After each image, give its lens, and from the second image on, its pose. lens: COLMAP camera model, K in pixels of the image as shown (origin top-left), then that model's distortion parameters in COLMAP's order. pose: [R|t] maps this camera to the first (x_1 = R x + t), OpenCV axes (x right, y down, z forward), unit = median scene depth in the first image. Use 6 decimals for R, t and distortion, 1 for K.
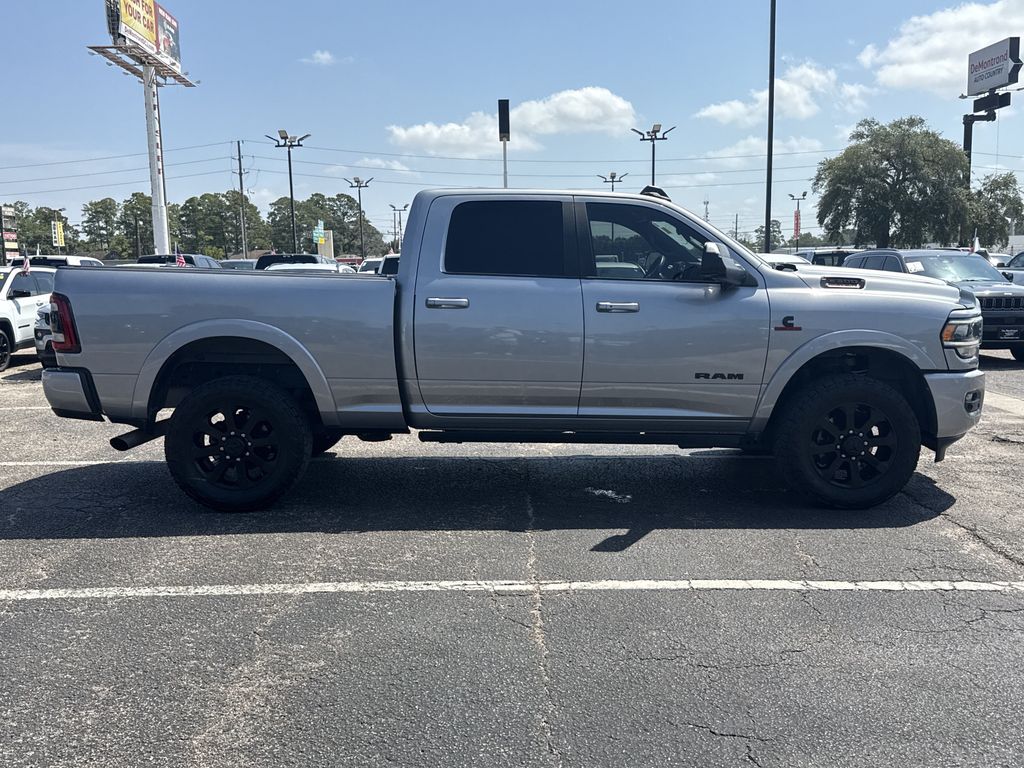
lens RADIAL K [[963.8, 0, 512.0], [0, 963.8, 384.0], [0, 0, 1]] dist [0.035210, -0.008865]
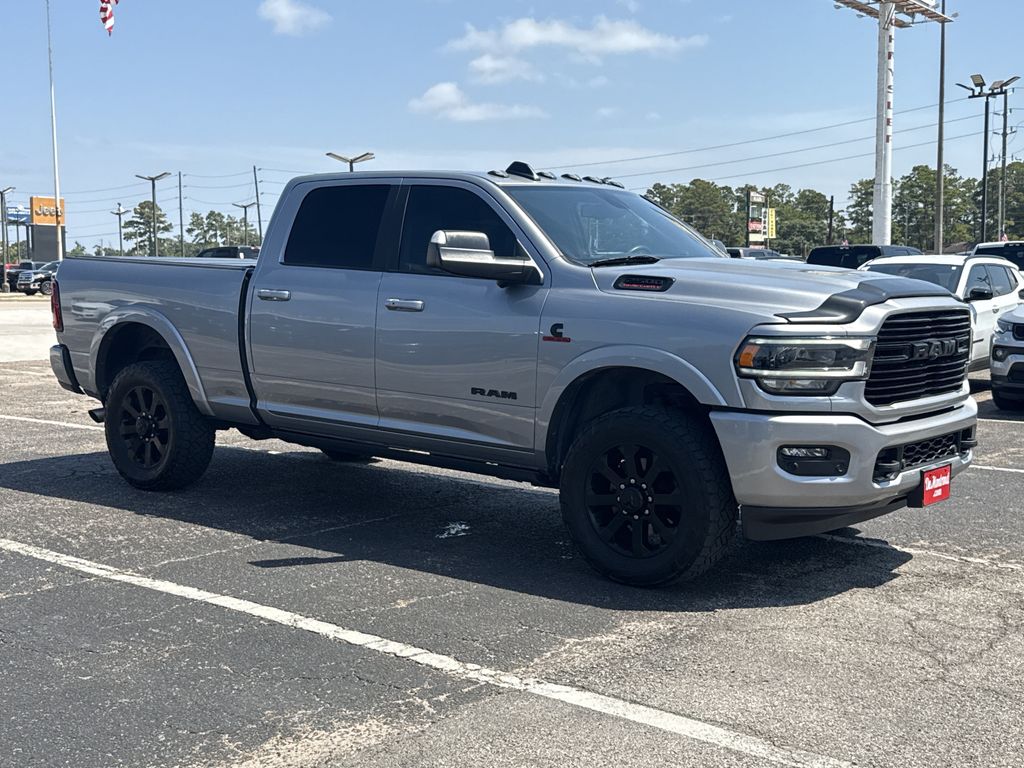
lens RADIAL K [[1319.6, 0, 512.0], [0, 1319.6, 384.0], [0, 0, 1]] dist [0.111748, -0.074225]
pose [[0.753676, 0.067362, -0.653785, 0.930838], [-0.087463, 0.996166, 0.001813, -0.018907], [0.651401, 0.055815, 0.756678, 0.158105]]
